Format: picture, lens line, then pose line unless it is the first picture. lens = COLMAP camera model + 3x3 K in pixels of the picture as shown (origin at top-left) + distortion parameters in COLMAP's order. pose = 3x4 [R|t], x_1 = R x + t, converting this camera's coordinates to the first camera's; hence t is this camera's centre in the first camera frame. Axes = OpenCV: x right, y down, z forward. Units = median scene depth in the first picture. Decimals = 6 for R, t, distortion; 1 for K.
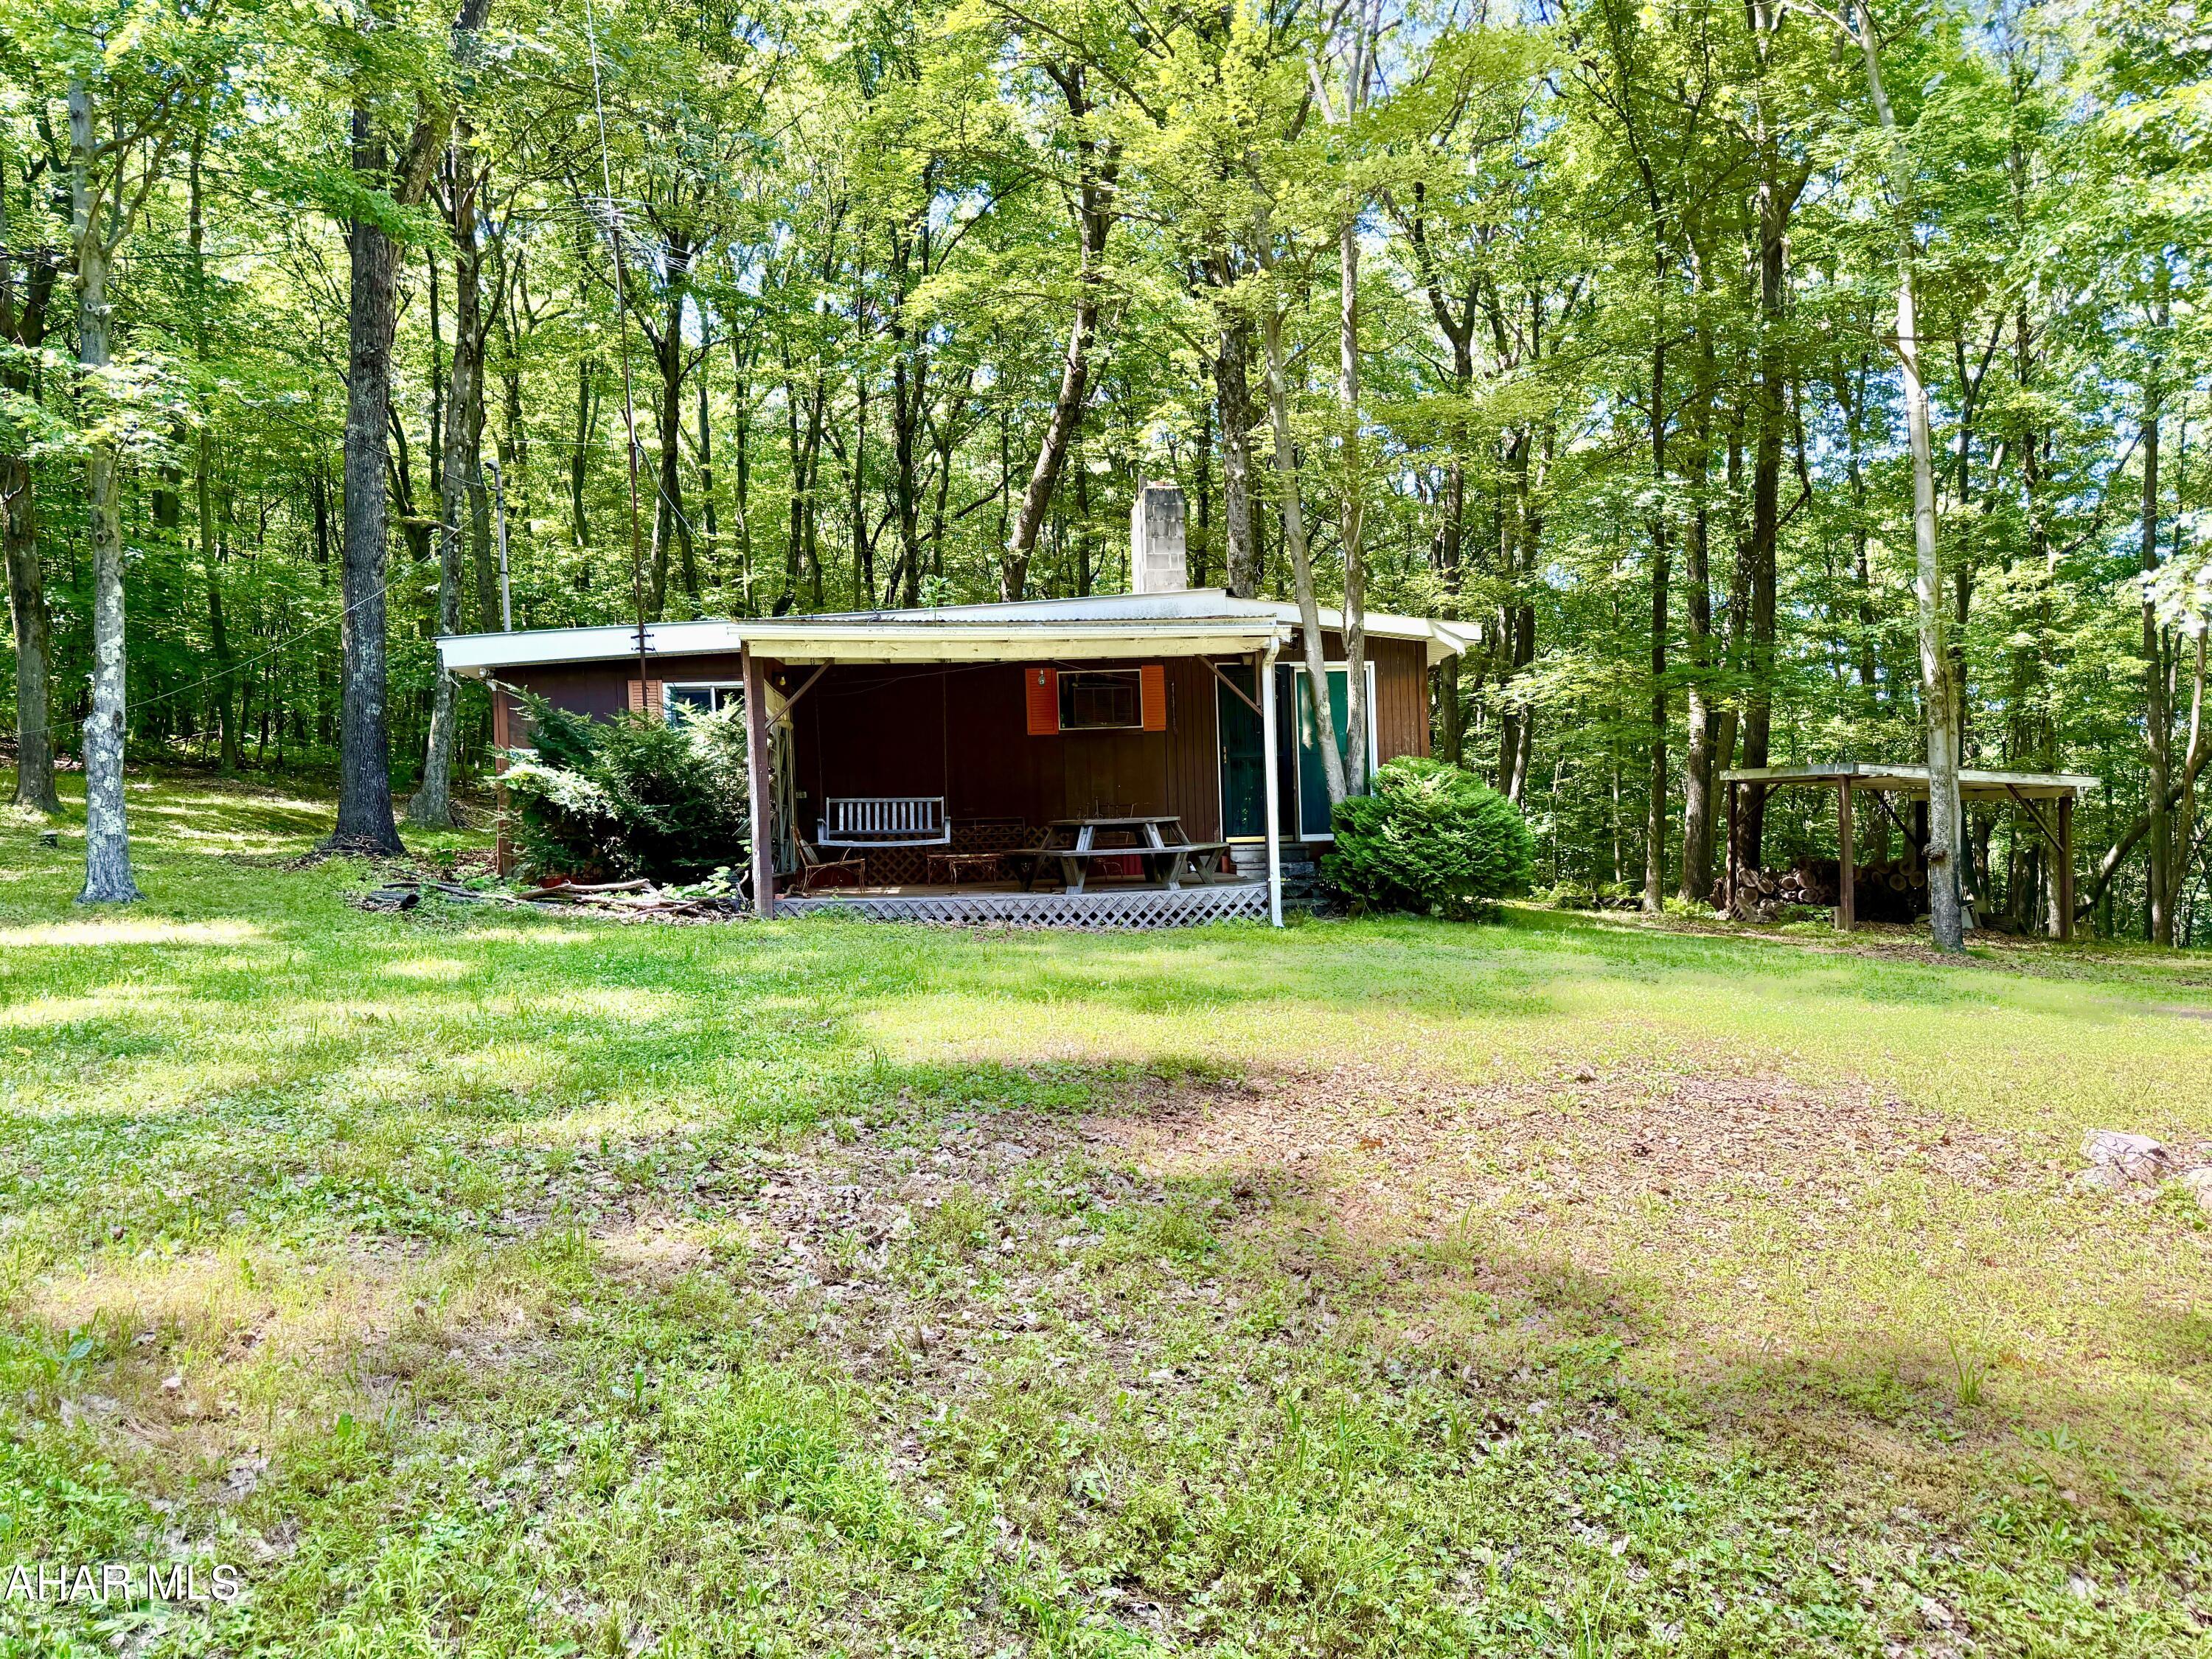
lens RADIAL K [[1536.9, 0, 1106.0], [0, 1536.9, 829.5], [0, 0, 1]] dist [0.000268, -0.000408]
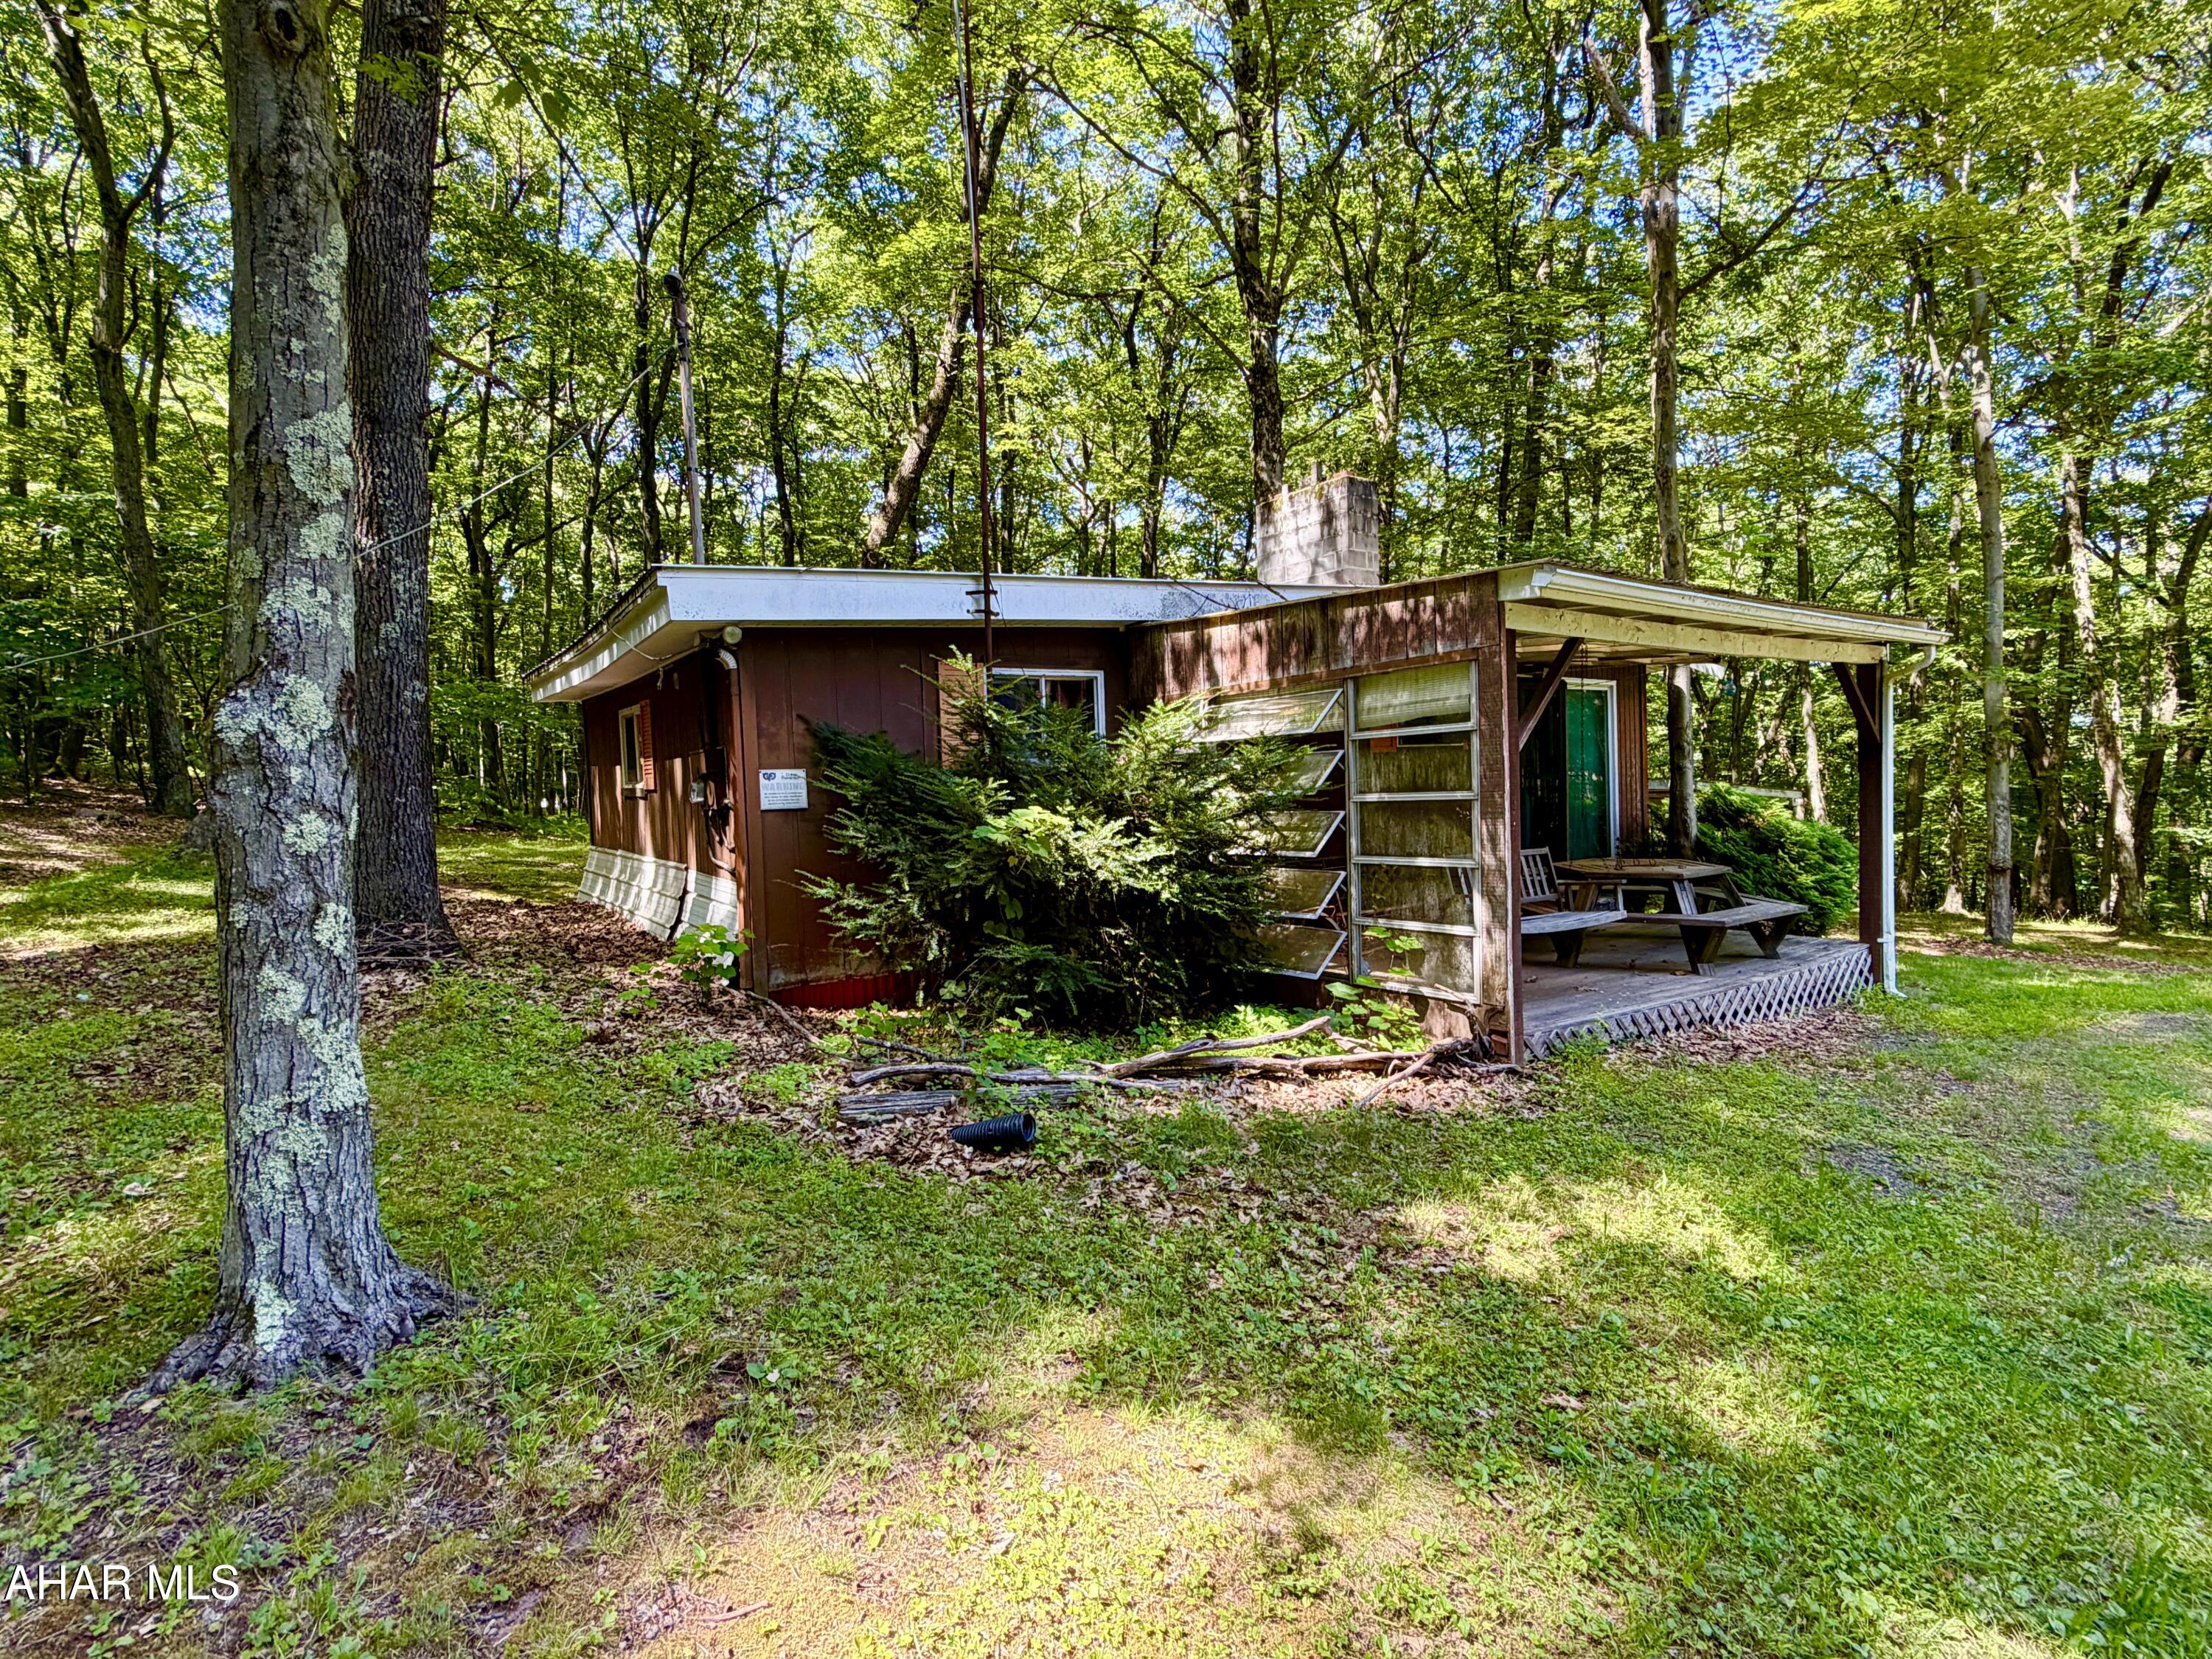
lens RADIAL K [[1107.1, 0, 1106.0], [0, 1107.1, 829.5], [0, 0, 1]] dist [0.000165, -0.000028]
pose [[0.892740, -0.017401, 0.450237, -0.508619], [0.007457, 0.999688, 0.023851, -0.043034], [-0.450511, -0.017935, 0.892591, 0.627287]]
